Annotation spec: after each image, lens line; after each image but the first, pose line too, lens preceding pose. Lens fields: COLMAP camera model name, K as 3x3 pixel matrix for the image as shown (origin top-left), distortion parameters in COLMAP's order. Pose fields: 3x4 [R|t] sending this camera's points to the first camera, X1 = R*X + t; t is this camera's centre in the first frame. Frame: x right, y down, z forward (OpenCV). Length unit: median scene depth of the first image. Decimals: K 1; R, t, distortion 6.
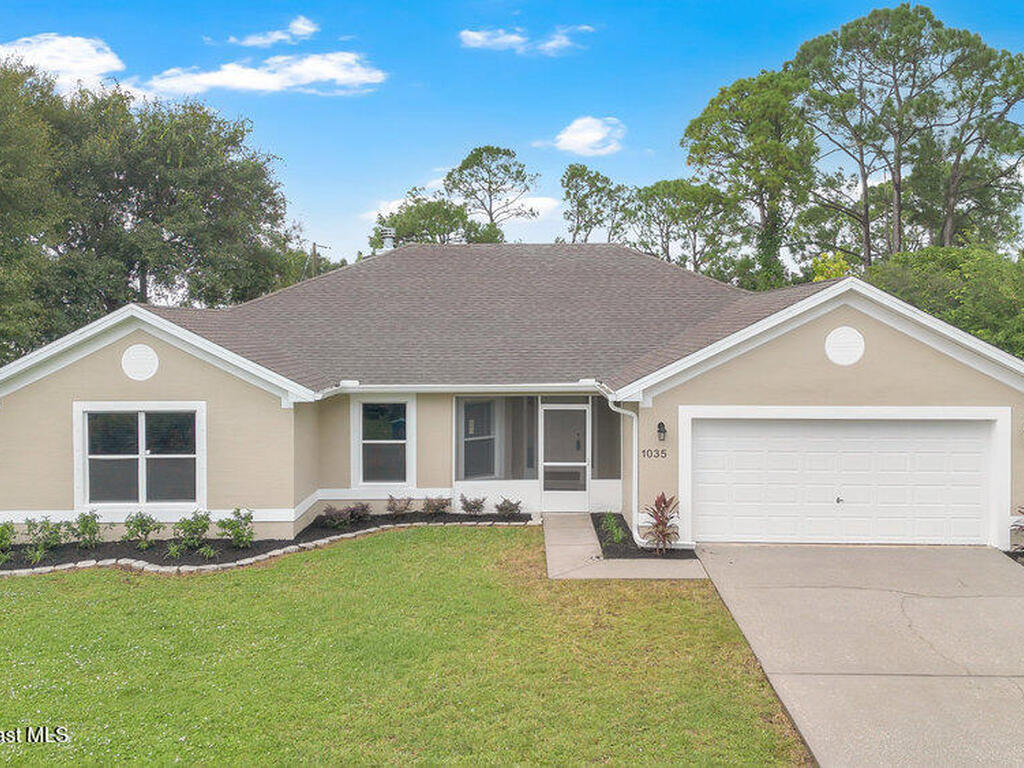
lens RADIAL K [[947.8, 0, 512.0], [0, 947.8, 384.0], [0, 0, 1]] dist [0.071150, 0.001024]
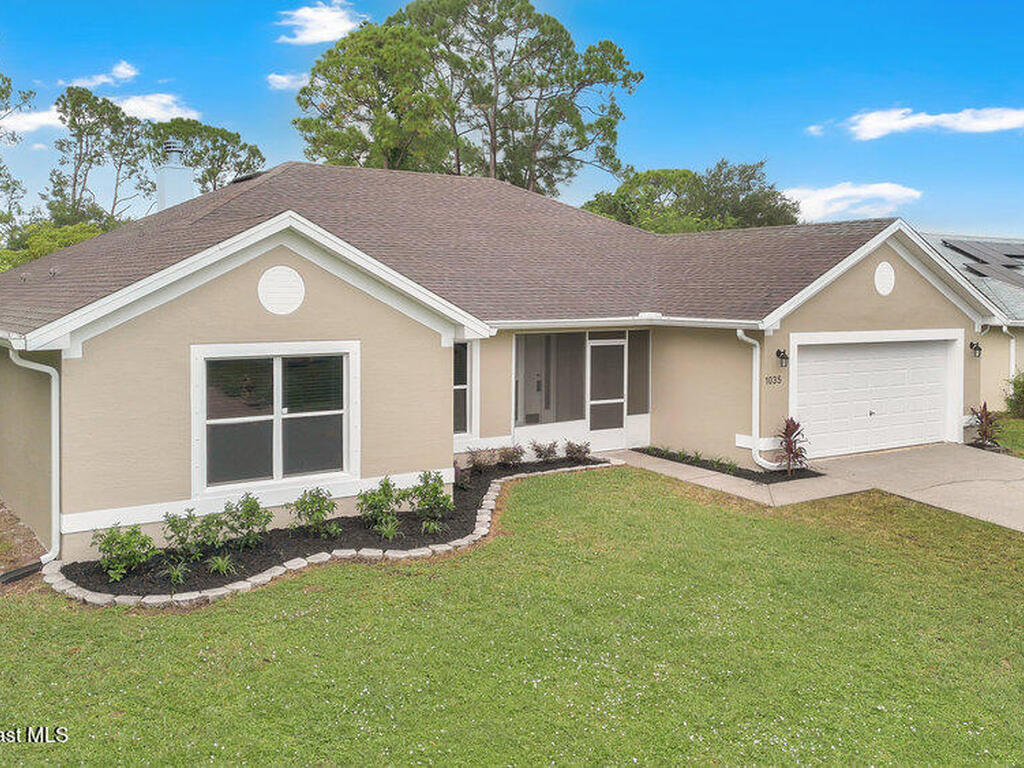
lens RADIAL K [[980.6, 0, 510.6], [0, 980.6, 332.7], [0, 0, 1]] dist [0.047391, -0.007232]
pose [[0.819039, -0.018553, 0.573438, -0.623441], [0.025731, 0.999659, -0.004407, 0.016740], [-0.573161, 0.018365, 0.819237, 0.244544]]
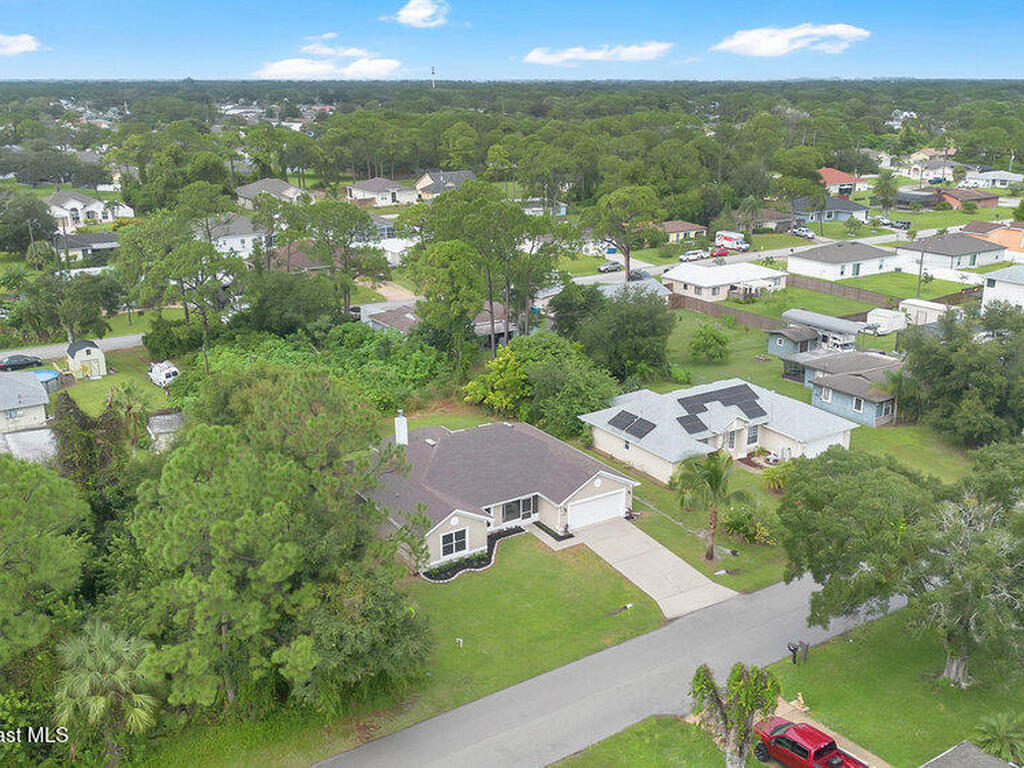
lens RADIAL K [[947.8, 0, 512.0], [0, 947.8, 384.0], [0, 0, 1]] dist [0.071150, 0.001024]
pose [[0.841744, -0.161642, 0.515110, -1.952421], [0.025842, 0.965096, 0.260620, -1.465584], [-0.539258, -0.206064, 0.816541, -2.056756]]
